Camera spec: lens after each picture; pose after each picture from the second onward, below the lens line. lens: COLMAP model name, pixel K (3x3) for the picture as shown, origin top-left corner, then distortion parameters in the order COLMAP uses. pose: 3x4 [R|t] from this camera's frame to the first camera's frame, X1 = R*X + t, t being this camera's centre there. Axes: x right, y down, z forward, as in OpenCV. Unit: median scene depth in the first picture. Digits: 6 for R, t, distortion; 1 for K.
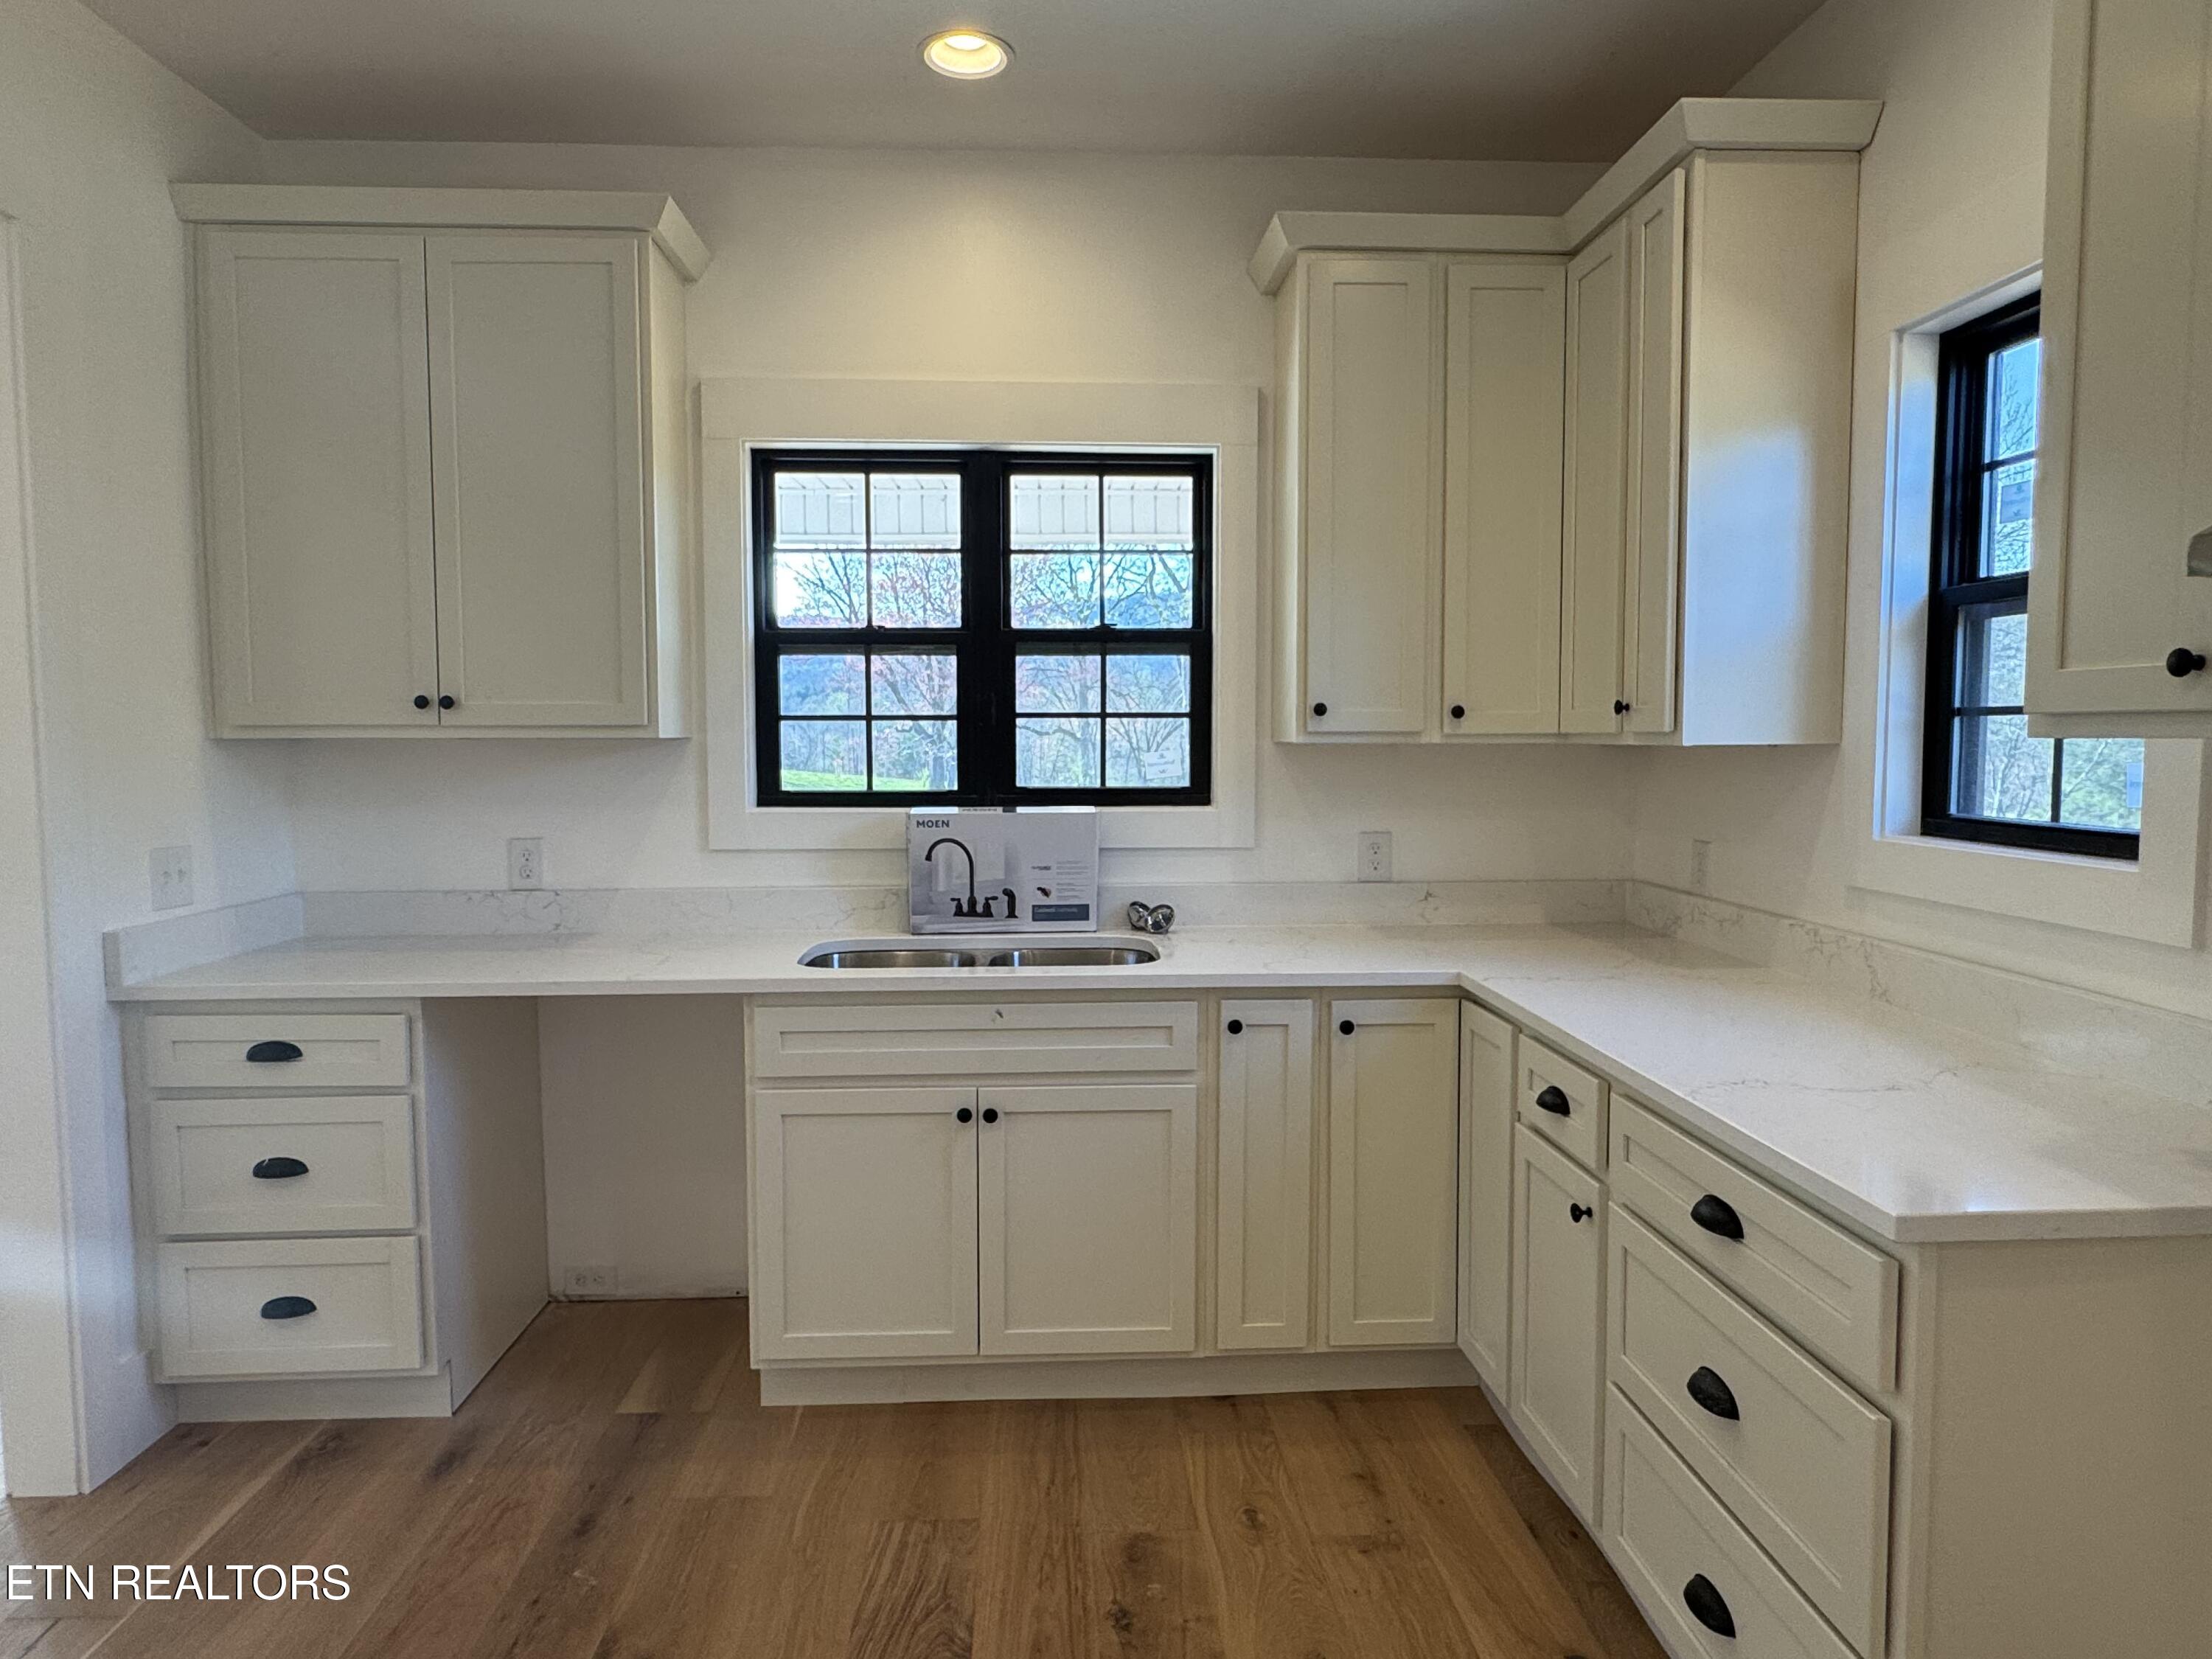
lens RADIAL K [[1351.8, 0, 1110.2], [0, 1351.8, 812.9], [0, 0, 1]] dist [-0.021589, 0.010901]
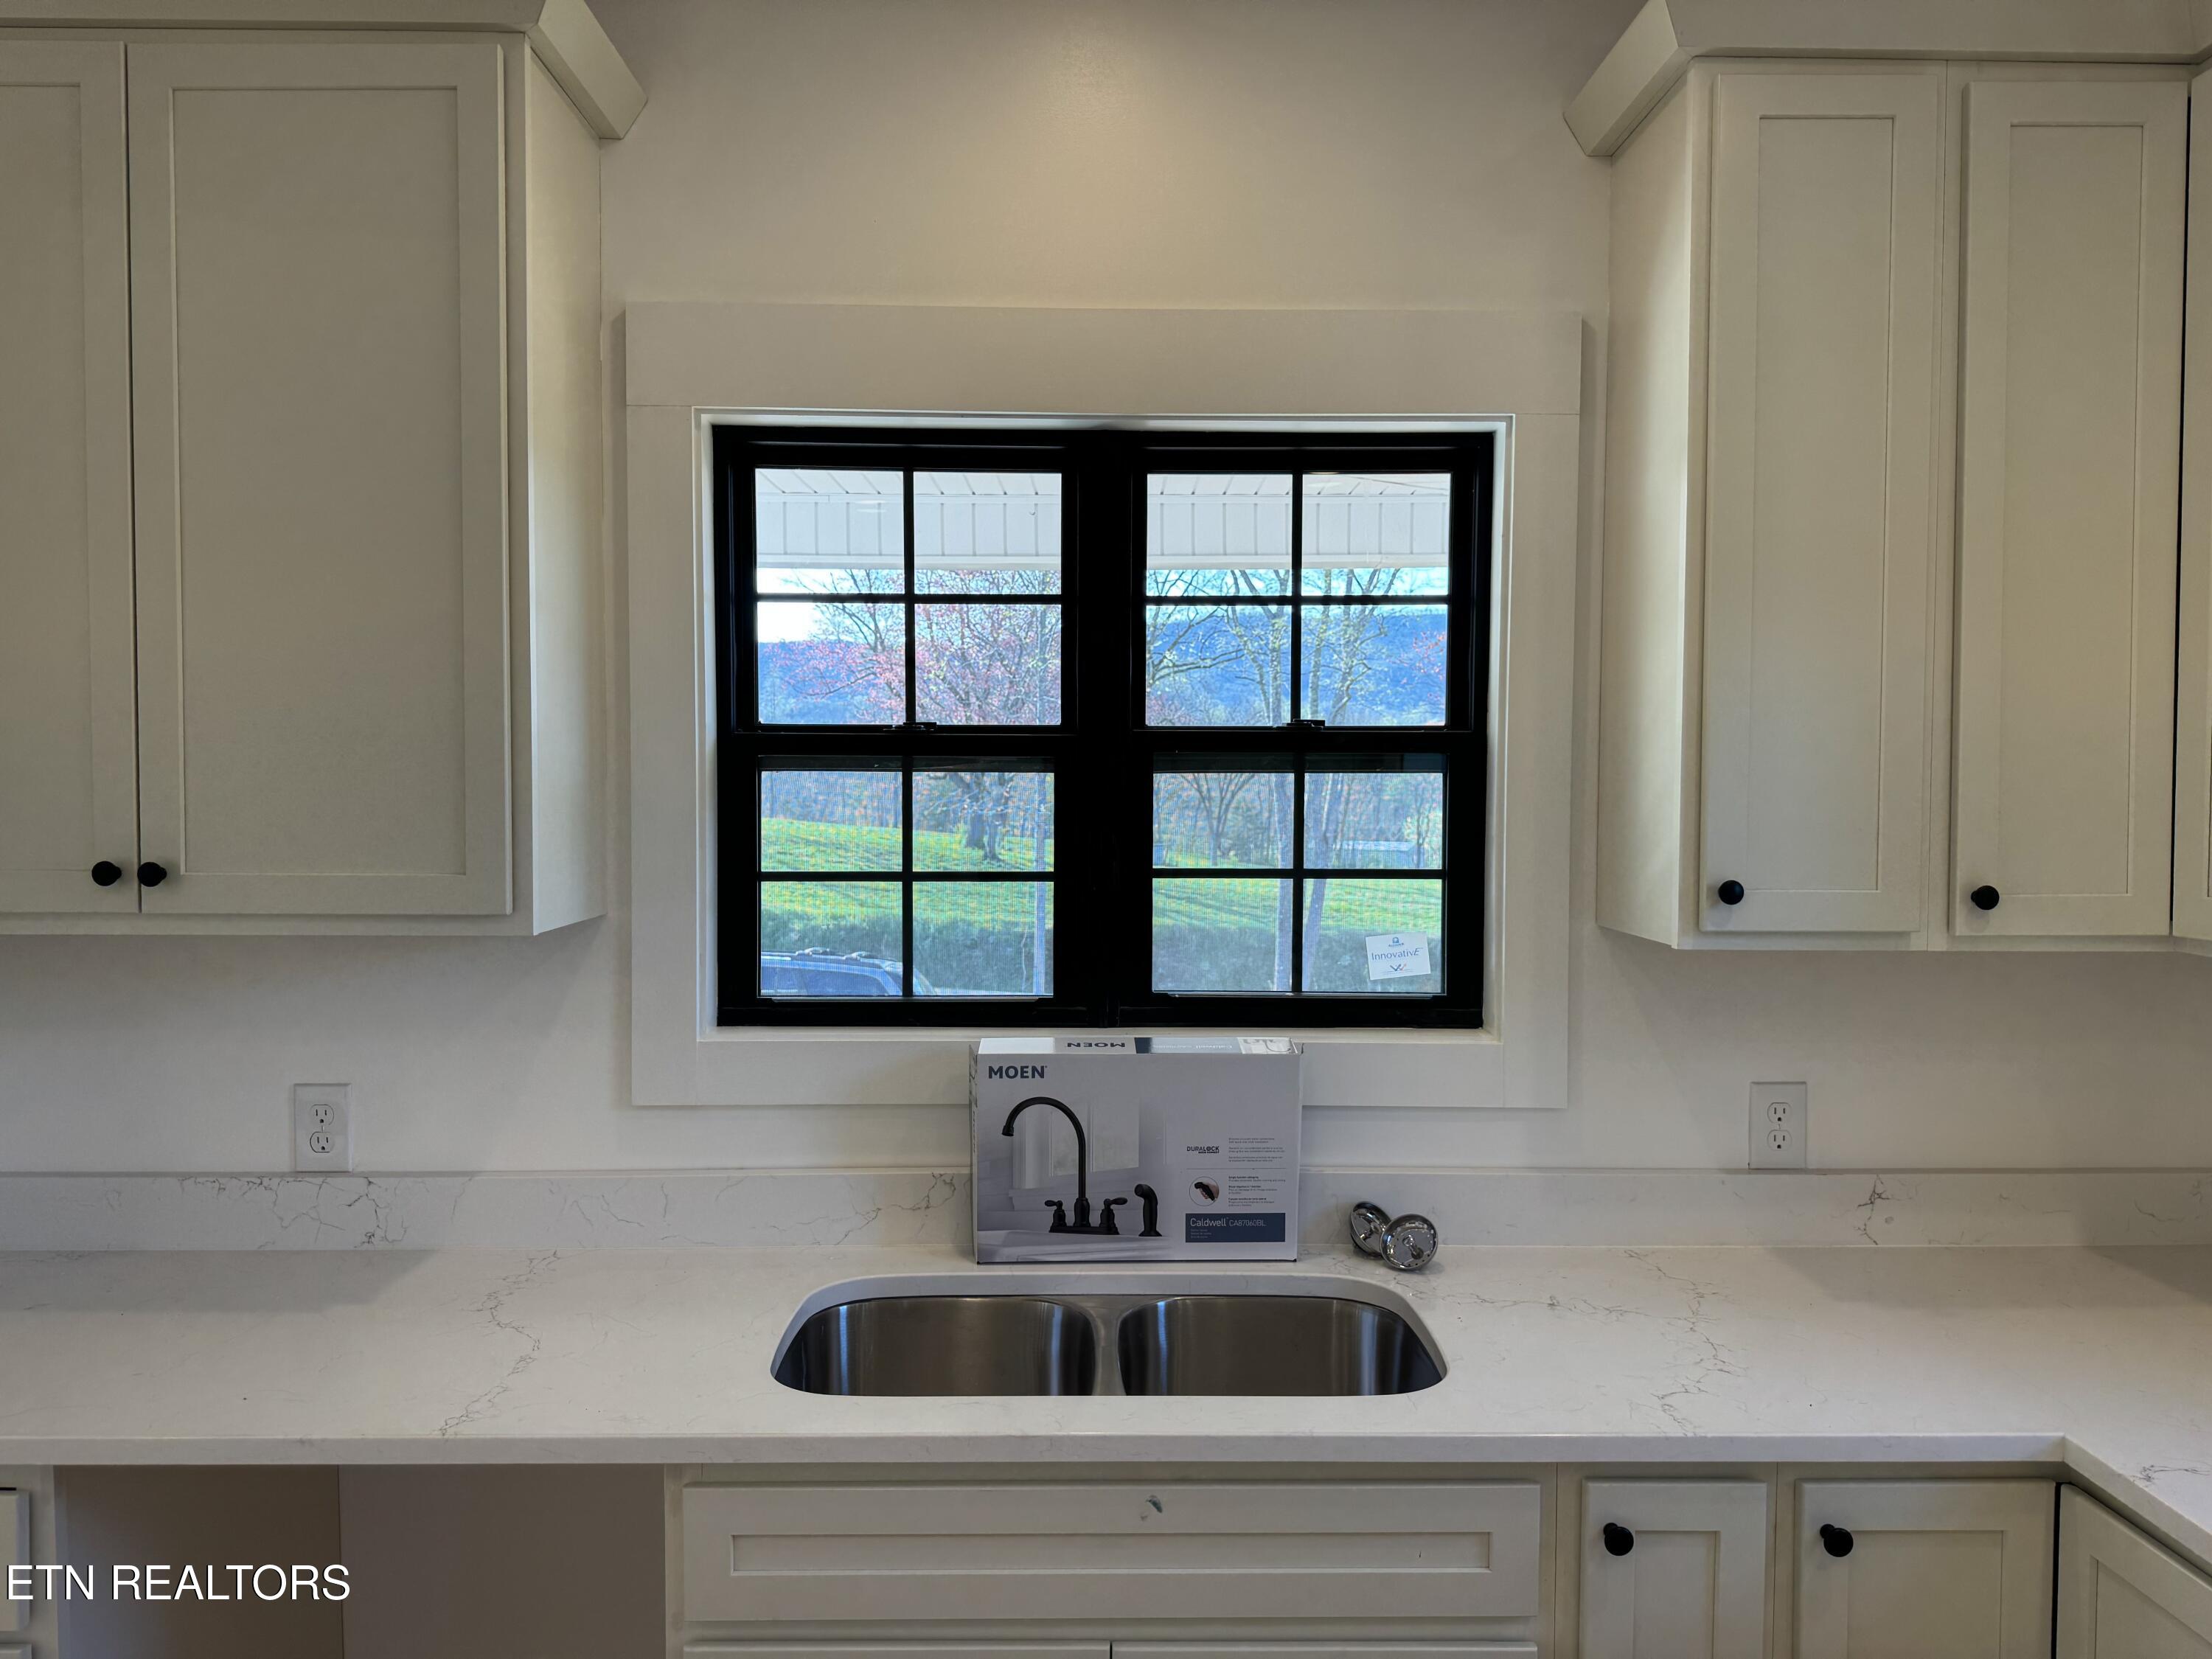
lens RADIAL K [[1540.2, 0, 1107.0], [0, 1540.2, 808.0], [0, 0, 1]] dist [0.026673, -0.027609]
pose [[0.999196, 0.005952, -0.039645, -0.066488], [-0.007363, 0.999342, -0.035529, -0.080625], [0.039407, 0.035792, 0.998582, 0.338218]]
